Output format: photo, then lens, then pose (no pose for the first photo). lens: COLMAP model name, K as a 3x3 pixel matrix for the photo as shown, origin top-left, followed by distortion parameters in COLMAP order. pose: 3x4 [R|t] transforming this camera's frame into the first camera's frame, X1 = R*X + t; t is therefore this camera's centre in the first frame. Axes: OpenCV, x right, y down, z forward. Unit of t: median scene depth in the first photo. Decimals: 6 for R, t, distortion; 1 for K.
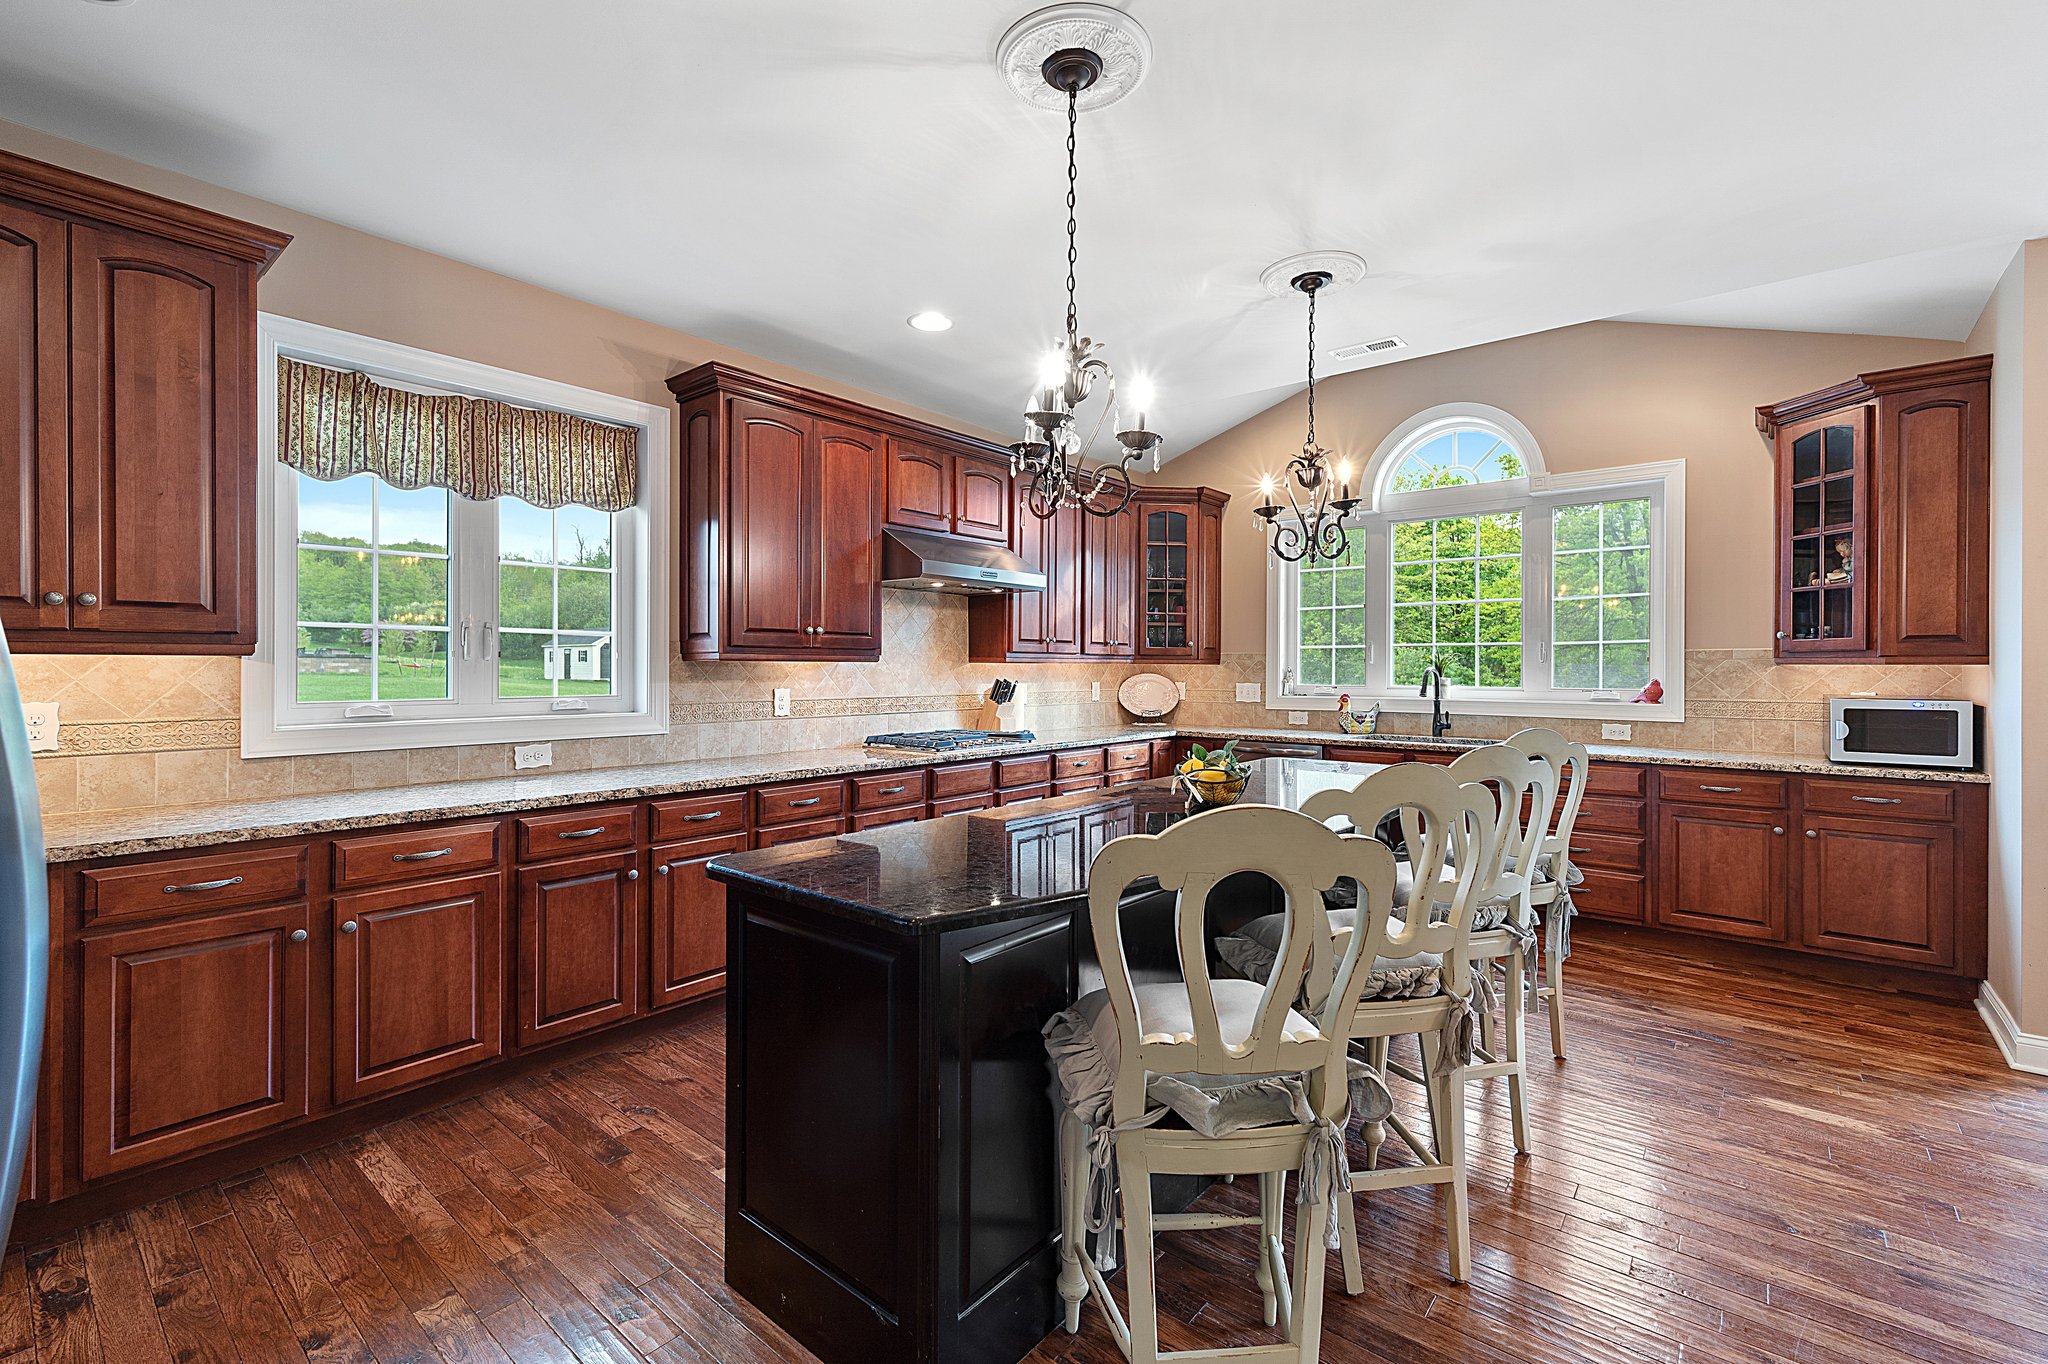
lens RADIAL K [[890.5, 0, 1021.4], [0, 890.5, 663.4], [0, 0, 1]] dist [0.001524, 0.000374]
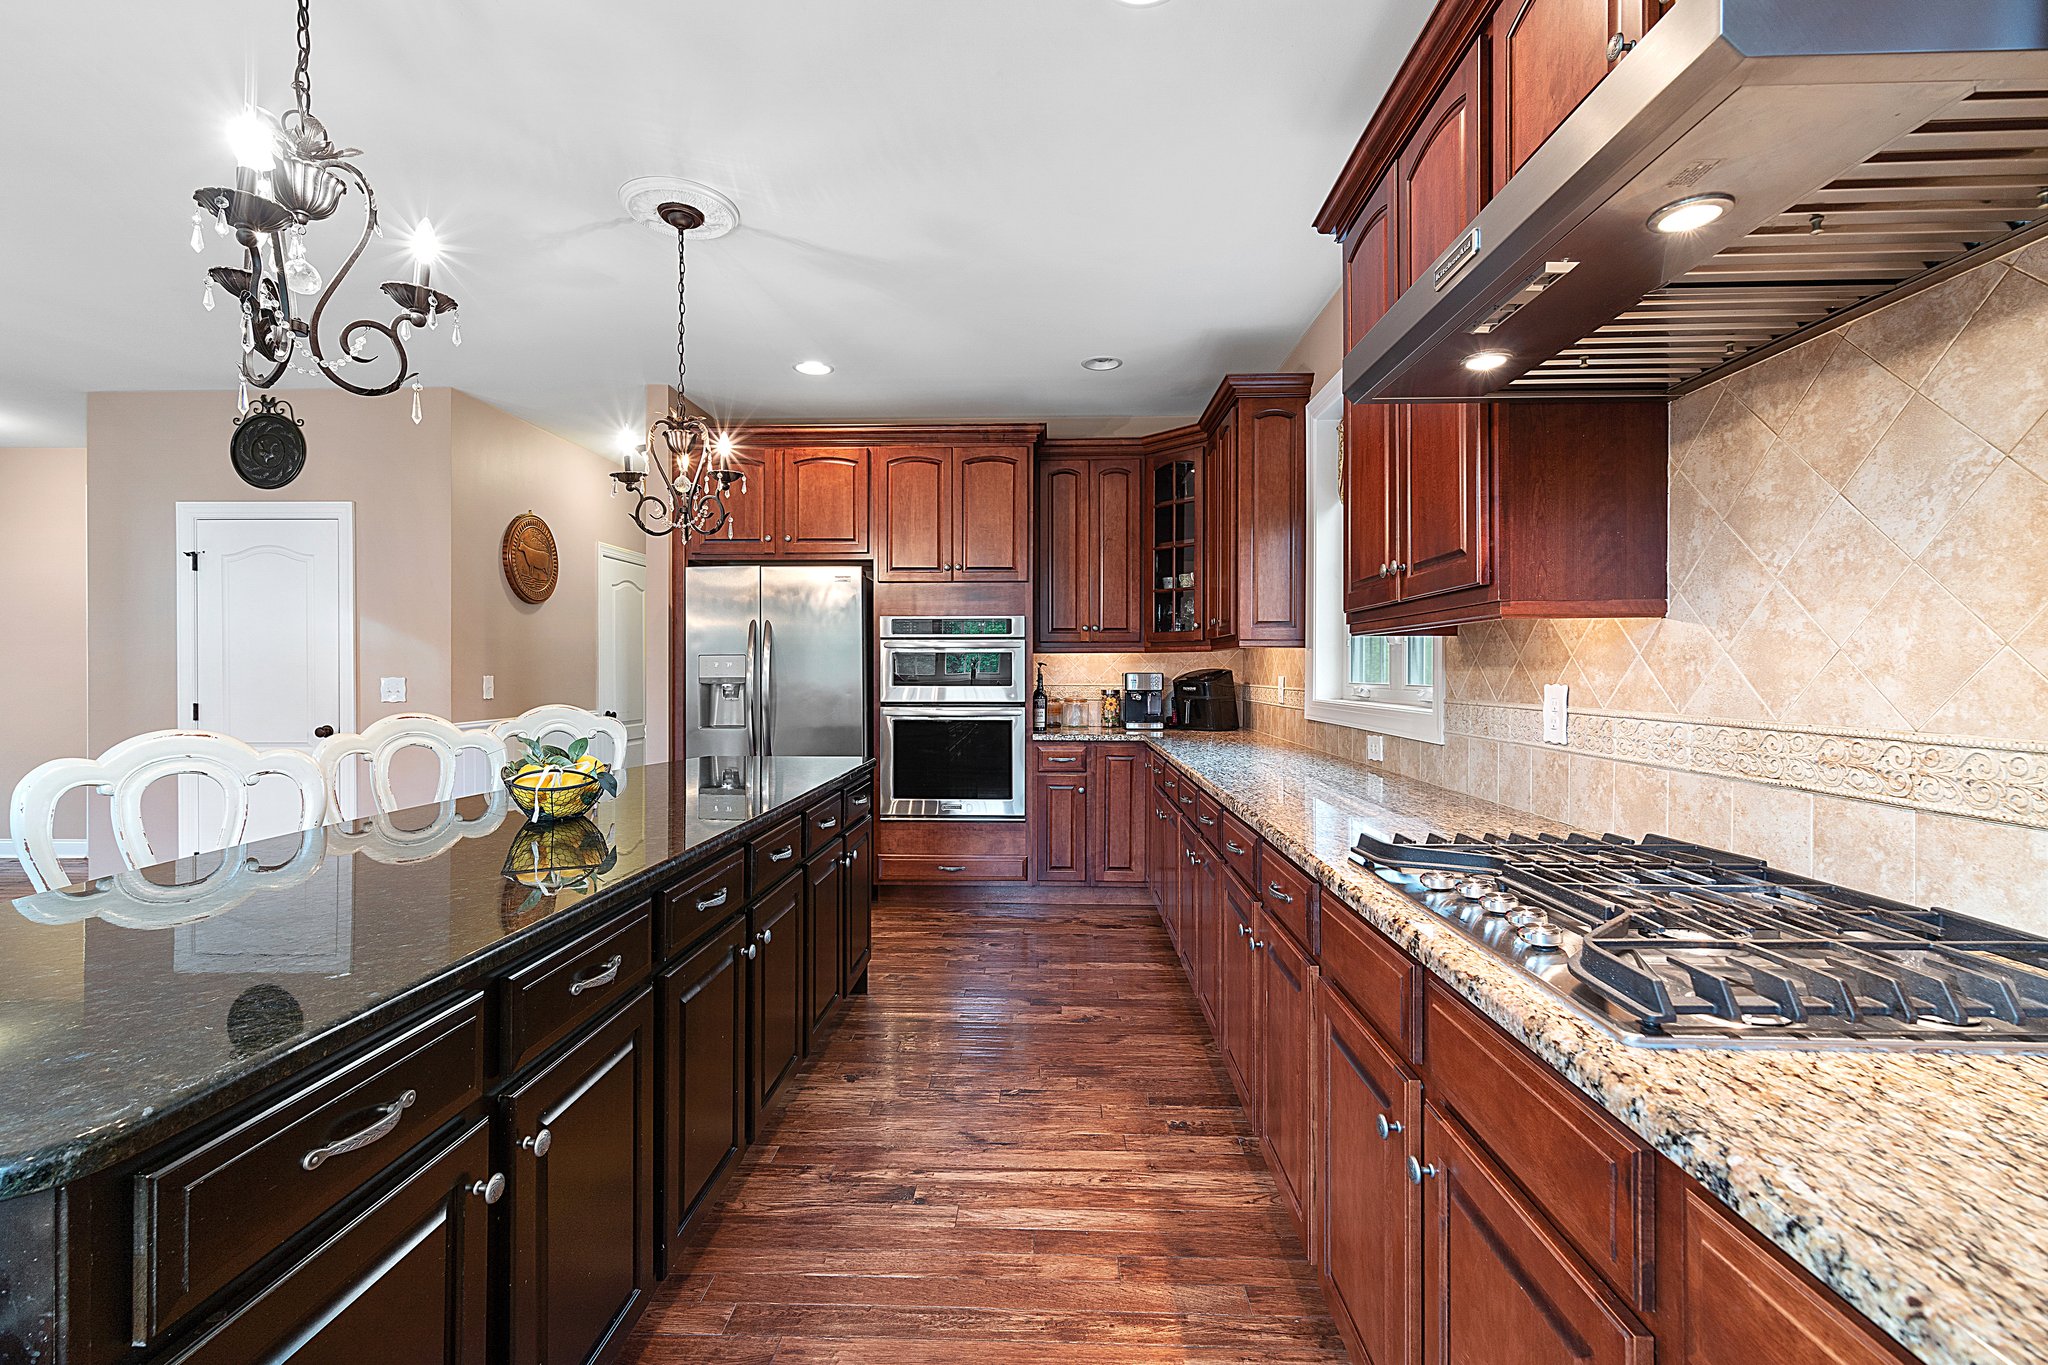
lens RADIAL K [[879.4, 0, 1022.2], [0, 879.4, 679.6], [0, 0, 1]] dist [0.002280, -0.001072]
pose [[-0.787524, 0.000212, -0.616283, 0.324942], [-0.000388, 1.000000, 0.000840, 0.033762], [0.616283, 0.000900, -0.787524, 1.625083]]
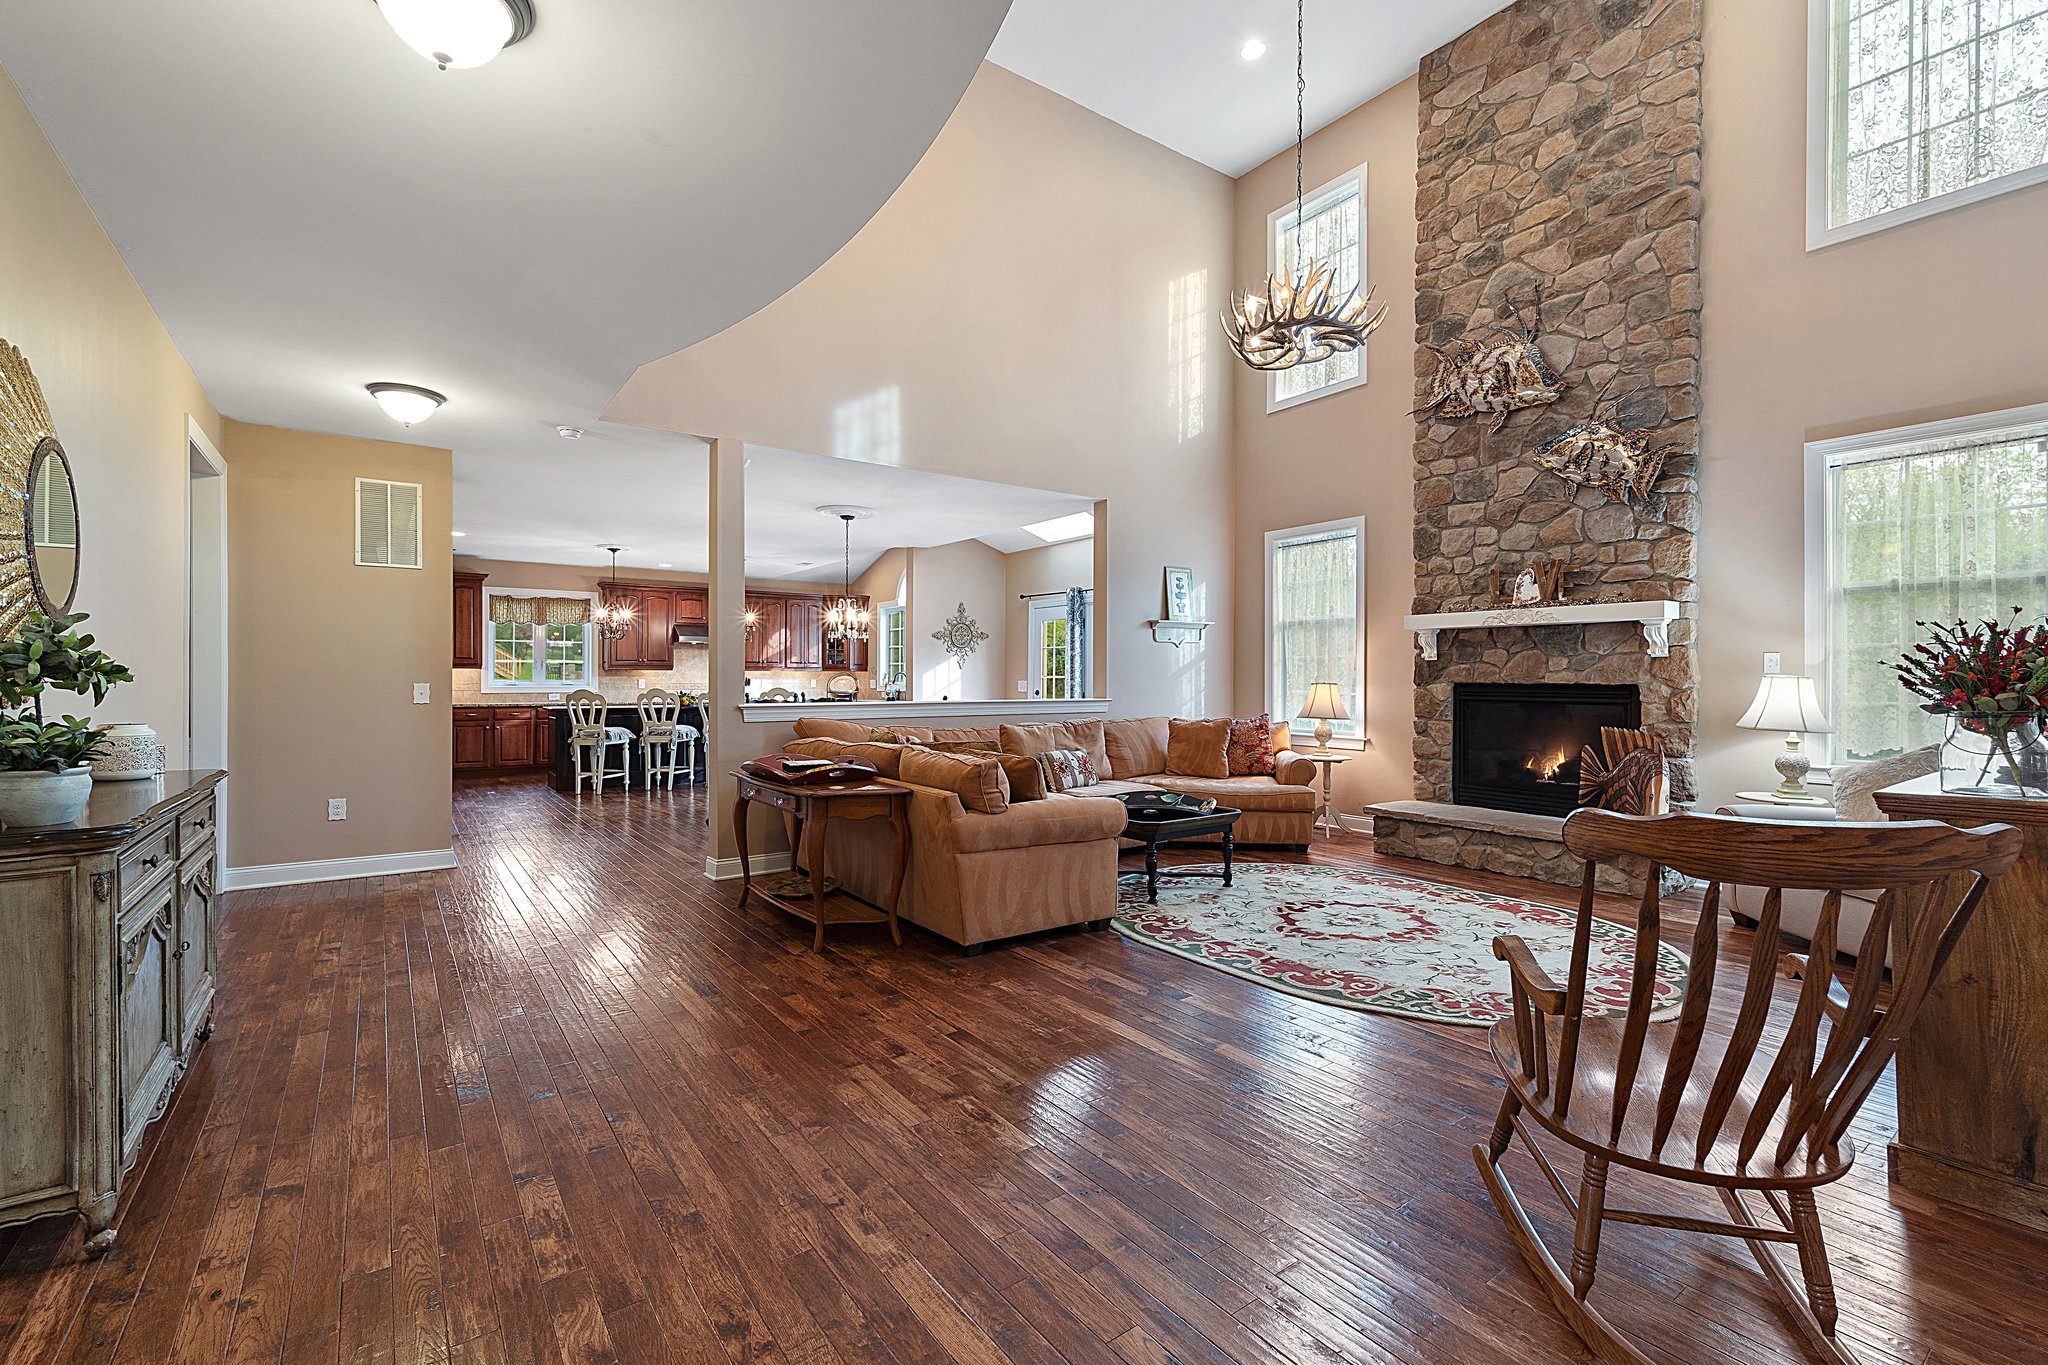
lens RADIAL K [[879.4, 0, 1022.2], [0, 879.4, 679.6], [0, 0, 1]] dist [0.002280, -0.001072]
pose [[0.970612, 0.001403, -0.240645, 2.298878], [0.000204, 0.999978, 0.006652, 0.014067], [0.240649, -0.006505, 0.970590, -2.135412]]
